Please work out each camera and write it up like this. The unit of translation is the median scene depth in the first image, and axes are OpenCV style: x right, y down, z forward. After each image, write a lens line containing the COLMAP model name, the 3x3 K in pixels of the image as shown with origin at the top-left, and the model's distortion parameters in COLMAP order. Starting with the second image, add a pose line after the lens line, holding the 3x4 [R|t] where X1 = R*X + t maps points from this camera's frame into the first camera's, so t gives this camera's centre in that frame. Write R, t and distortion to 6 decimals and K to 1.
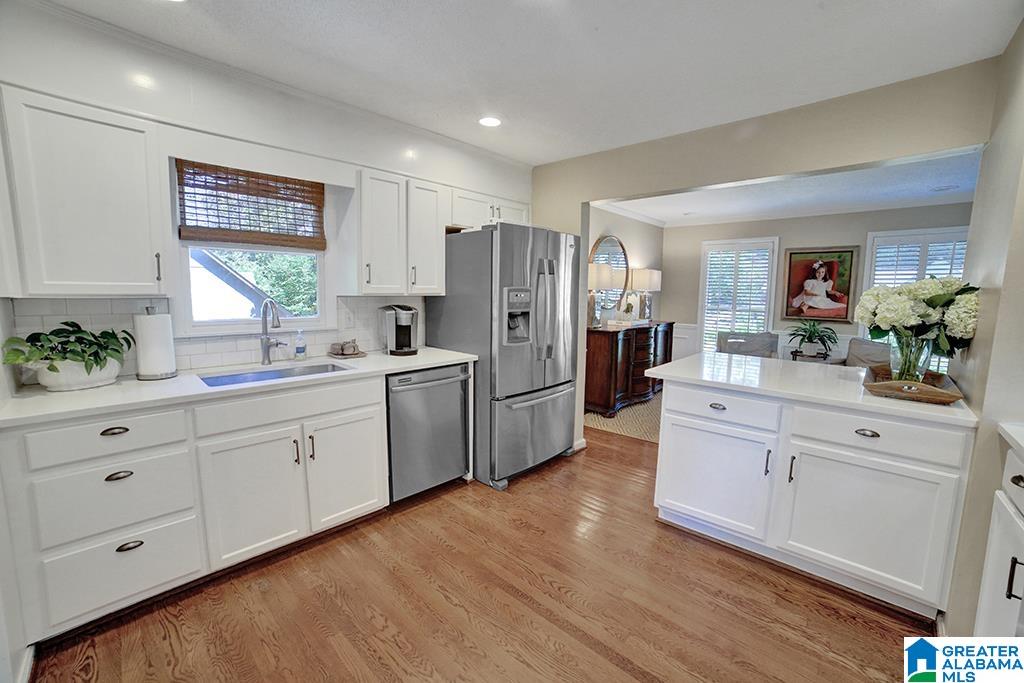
lens RADIAL K [[411.6, 0, 504.7], [0, 411.6, 336.4], [0, 0, 1]] dist [-0.014590, 0.000954]
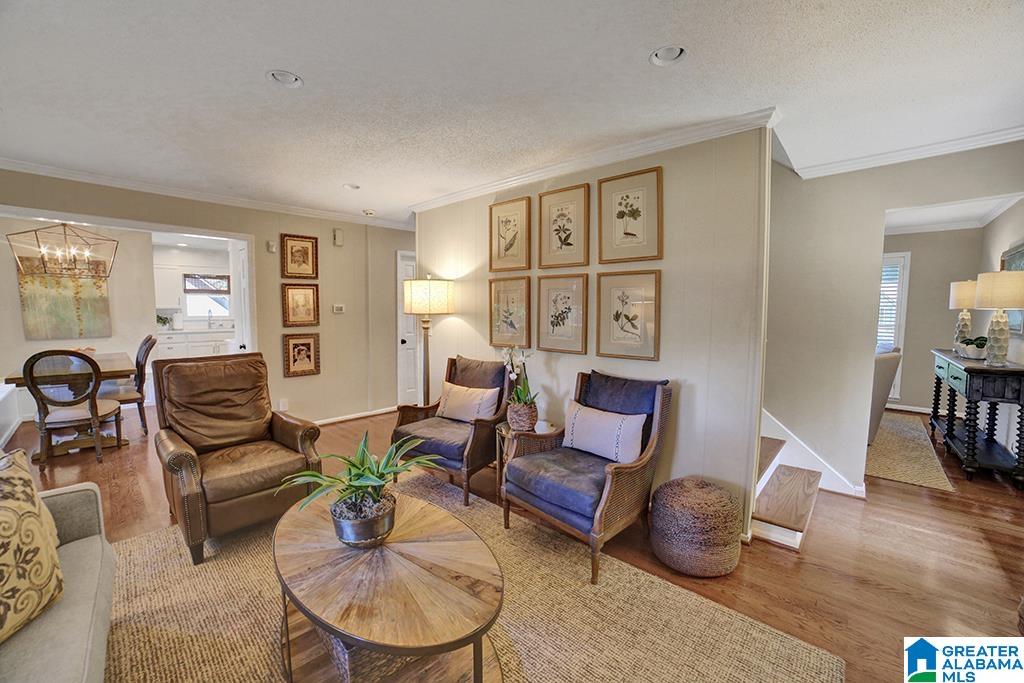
lens RADIAL K [[411.6, 0, 513.9], [0, 411.6, 338.1], [0, 0, 1]] dist [-0.014590, 0.000954]
pose [[0.999952, -0.009759, 0.000956, 2.231643], [0.009789, 0.999203, -0.038686, 0.345019], [-0.000578, 0.038693, 0.999251, -2.740497]]
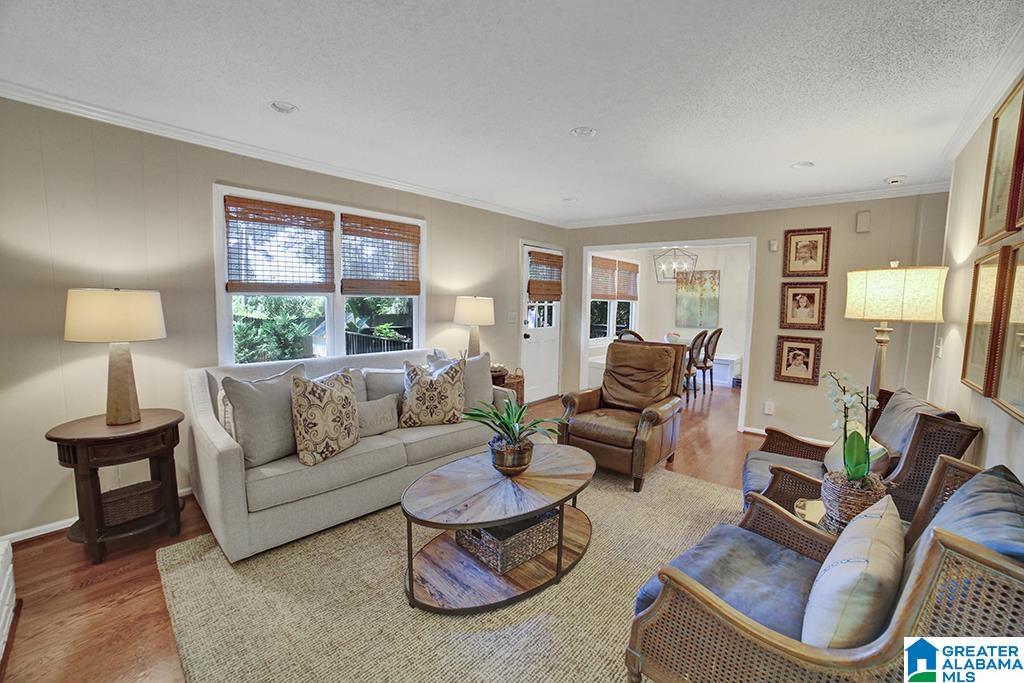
lens RADIAL K [[411.6, 0, 512.5], [0, 411.6, 336.5], [0, 0, 1]] dist [-0.014590, 0.000954]
pose [[0.072300, 0.078311, -0.994304, 2.985782], [-0.134862, 0.988525, 0.068050, 0.274567], [0.988223, 0.129174, 0.082031, -2.086364]]
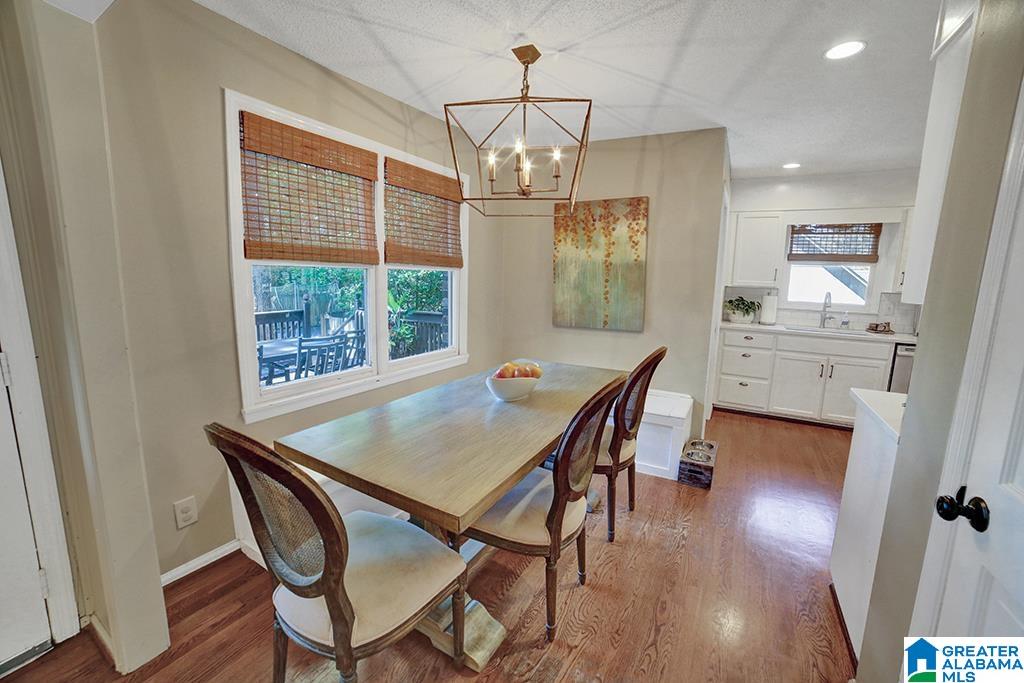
lens RADIAL K [[411.6, 0, 512.1], [0, 411.6, 340.5], [0, 0, 1]] dist [-0.014590, 0.000954]
pose [[0.266483, 0.135794, -0.954226, 0.911821], [-0.135795, 0.985440, 0.102313, 0.142857], [0.954226, 0.102315, 0.281043, -0.937653]]
